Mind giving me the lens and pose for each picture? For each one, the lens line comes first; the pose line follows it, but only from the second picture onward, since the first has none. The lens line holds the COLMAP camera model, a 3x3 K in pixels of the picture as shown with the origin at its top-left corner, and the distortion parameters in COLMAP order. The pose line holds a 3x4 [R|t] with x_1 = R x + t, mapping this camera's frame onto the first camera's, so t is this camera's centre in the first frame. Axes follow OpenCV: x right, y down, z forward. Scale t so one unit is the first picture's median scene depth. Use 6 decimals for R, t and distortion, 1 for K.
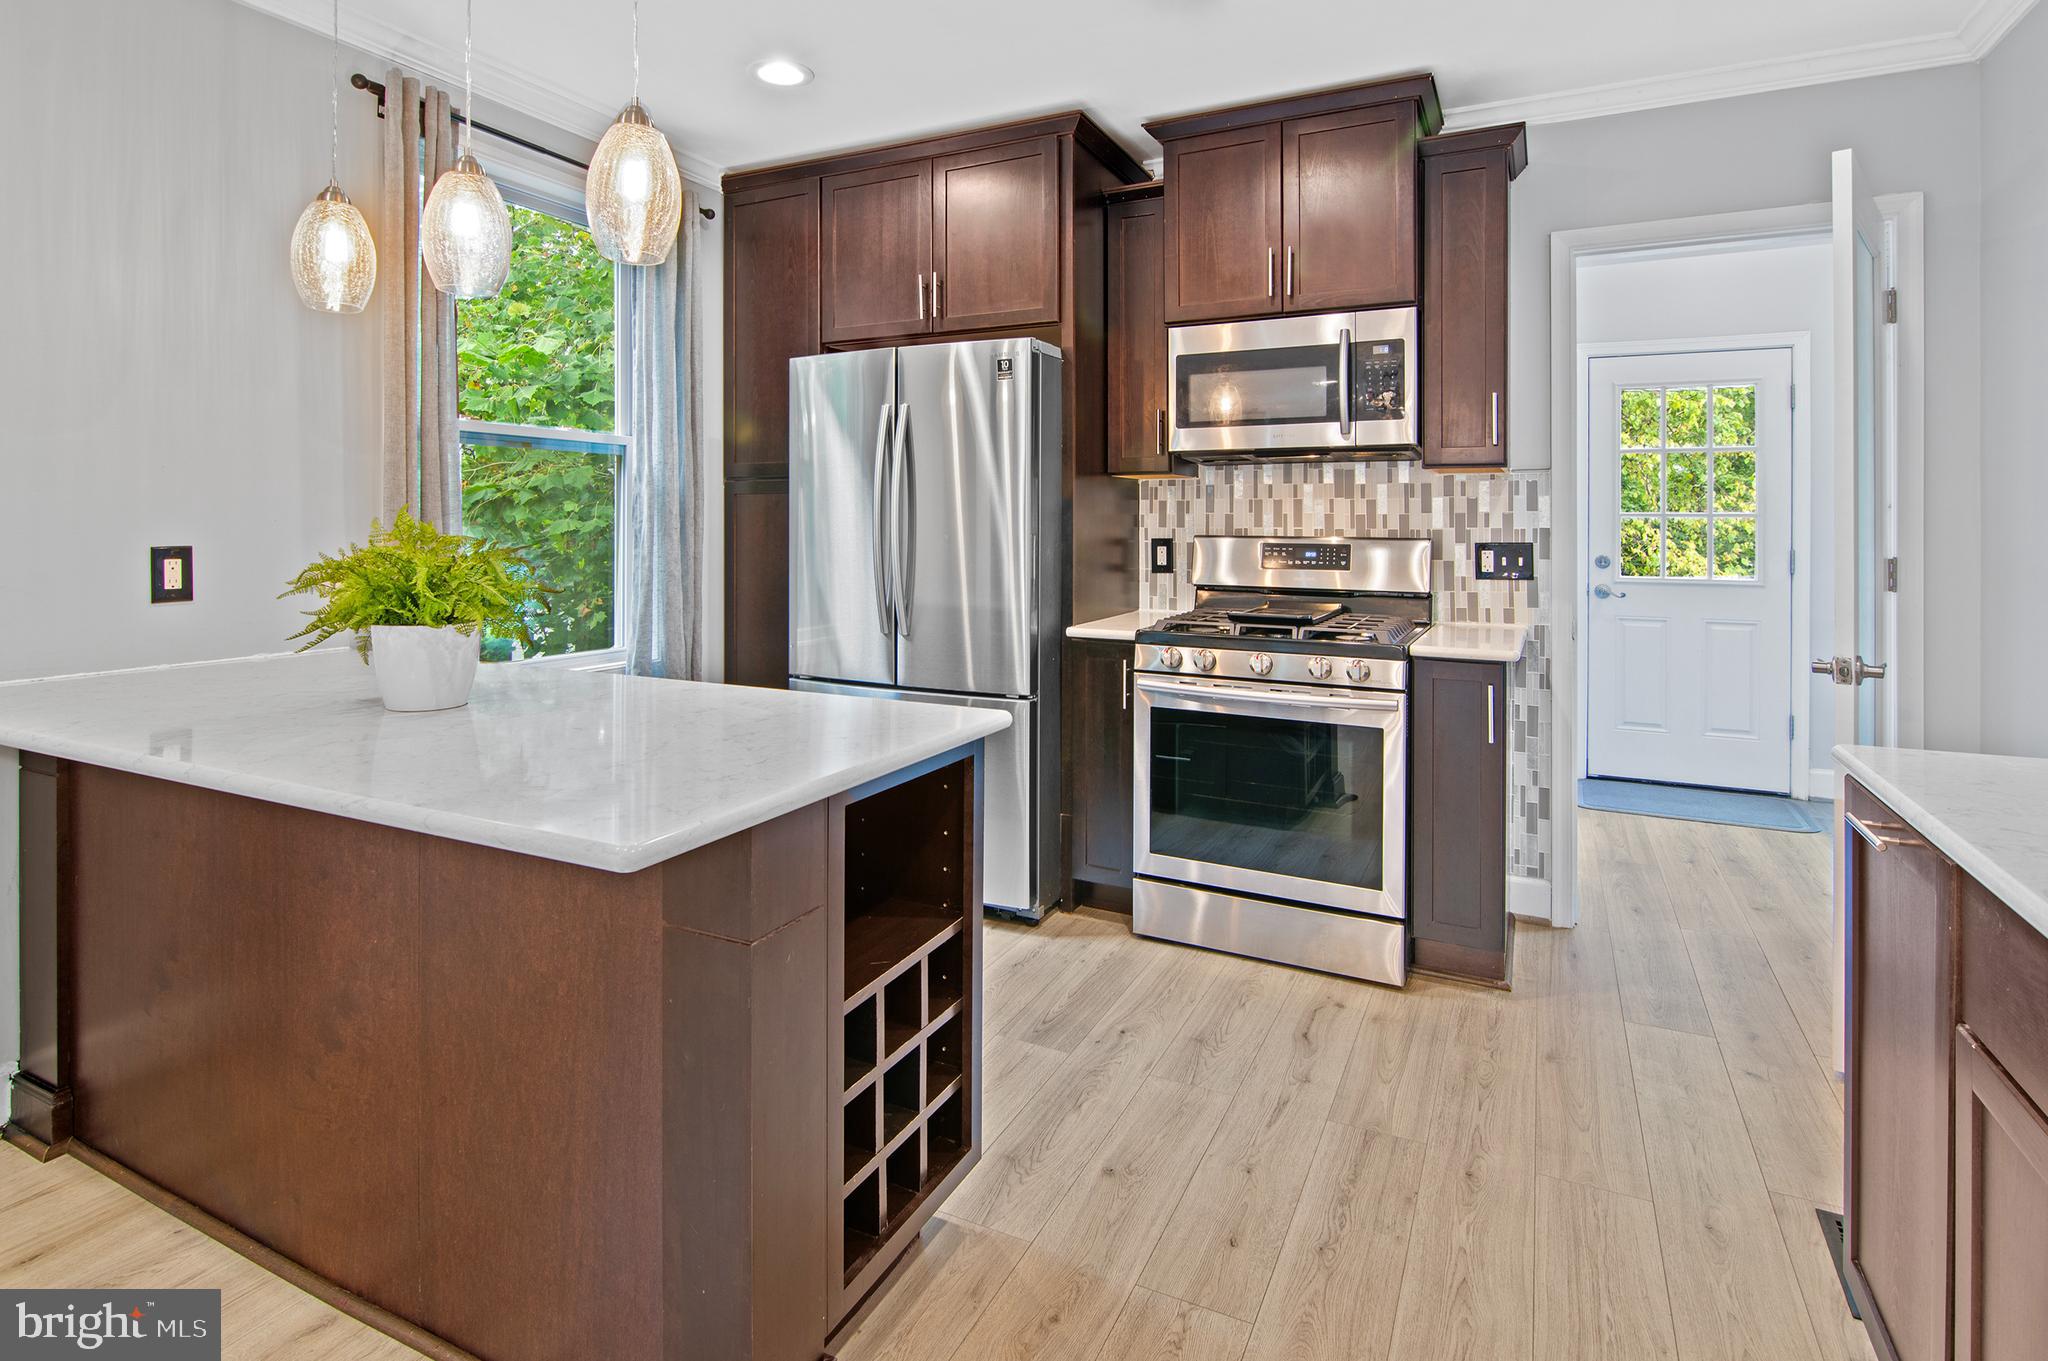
lens RADIAL K [[1048.6, 0, 1007.3], [0, 1048.6, 515.8], [0, 0, 1]] dist [-0.001906, -0.006562]
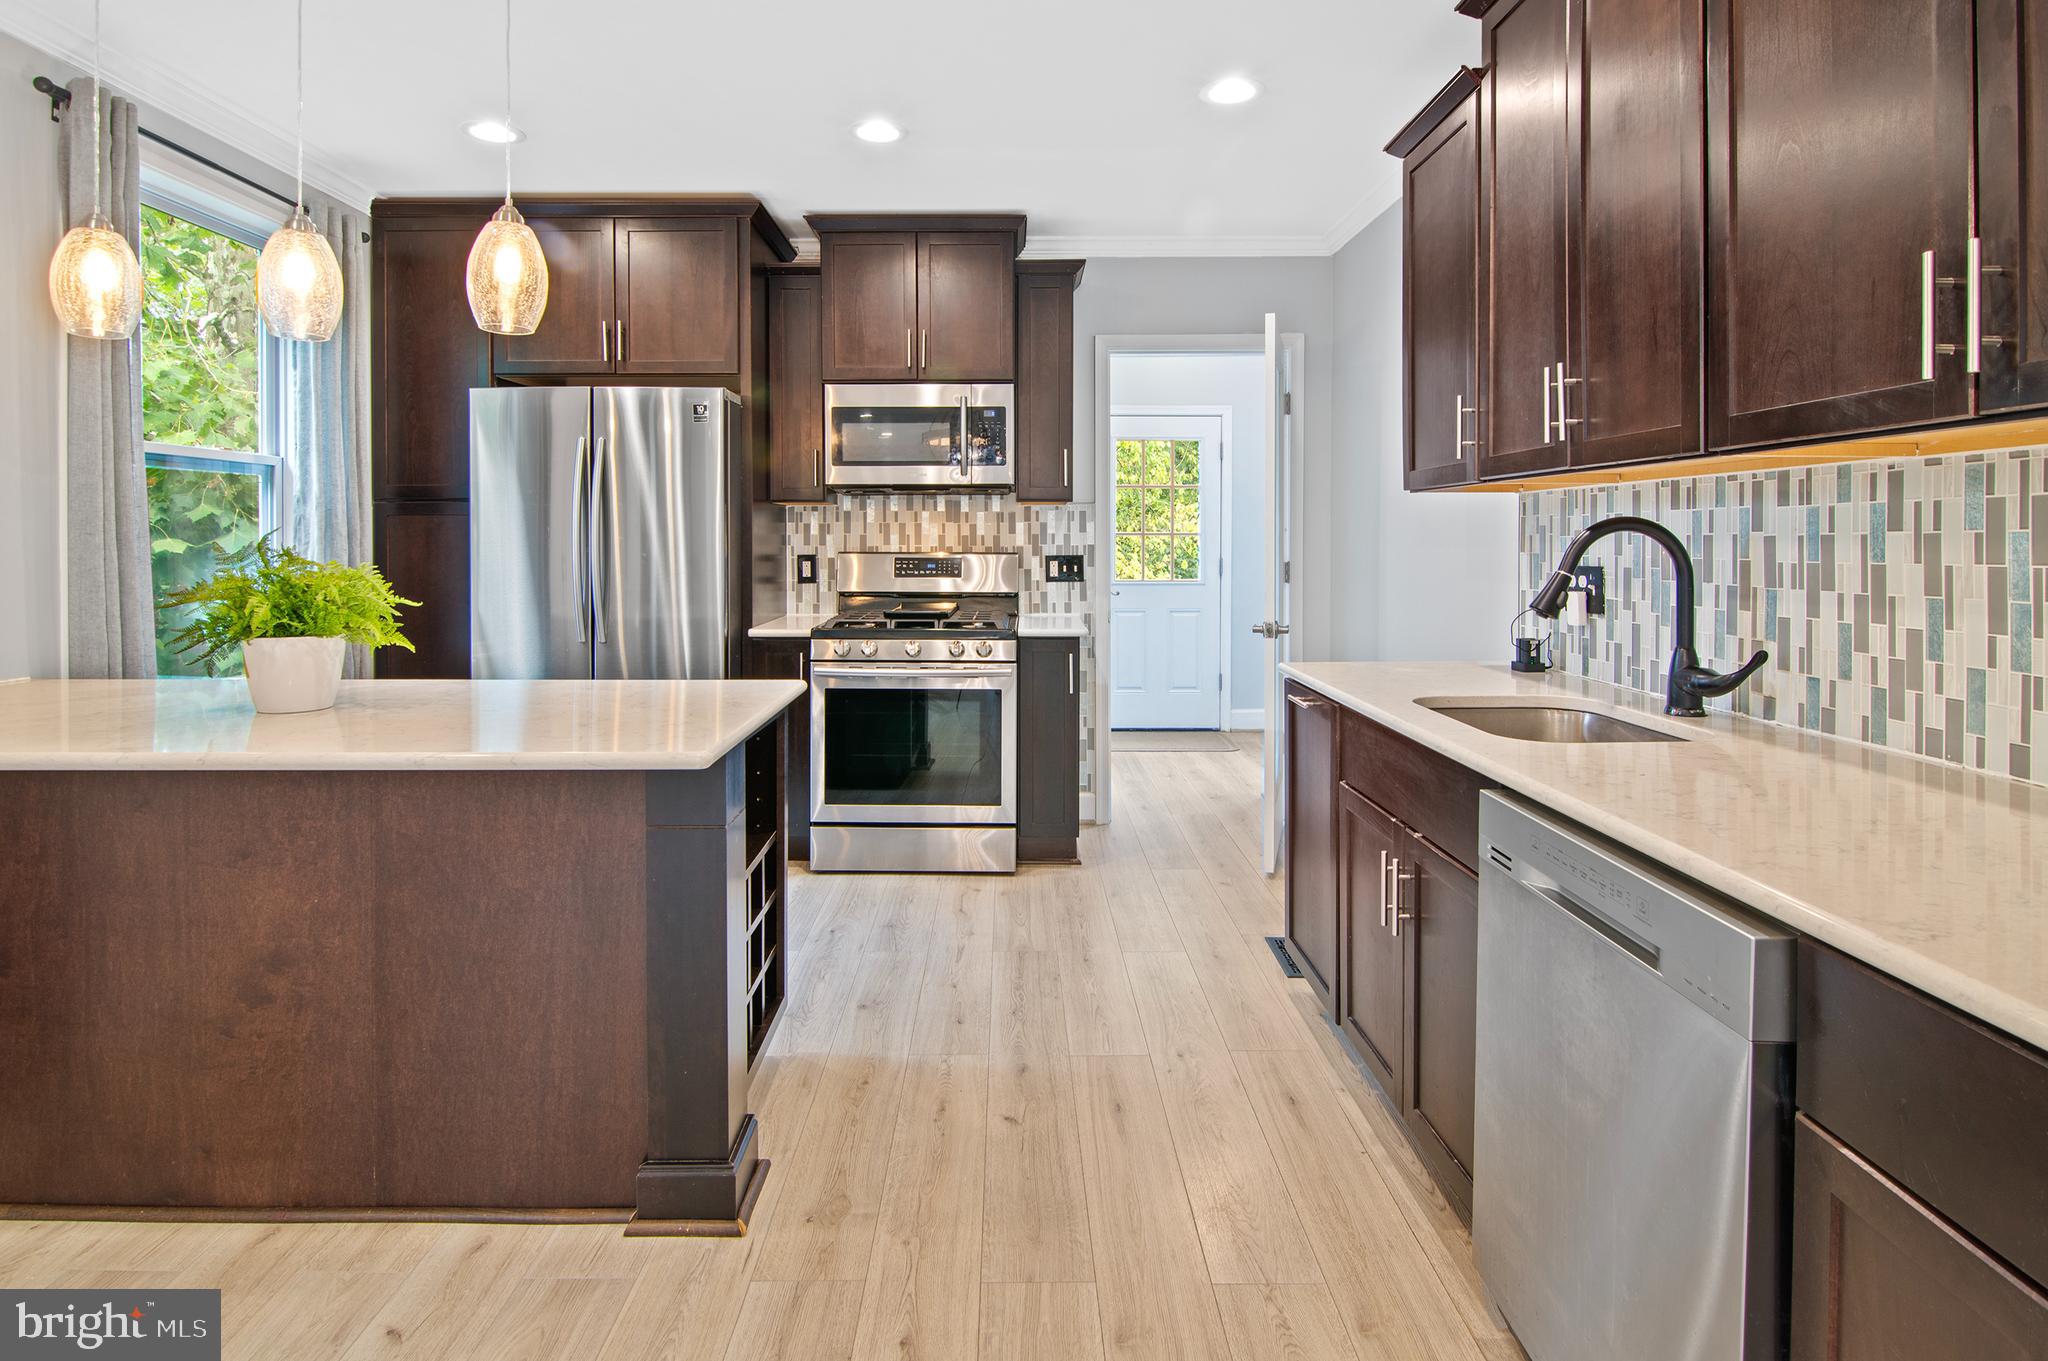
lens RADIAL K [[1048.6, 0, 1007.7], [0, 1048.6, 545.6], [0, 0, 1]] dist [-0.001906, -0.006562]
pose [[0.891886, -0.006790, 0.452210, -0.229273], [0.001318, 0.999922, 0.012415, -0.004563], [-0.452259, -0.010477, 0.891825, -0.211233]]
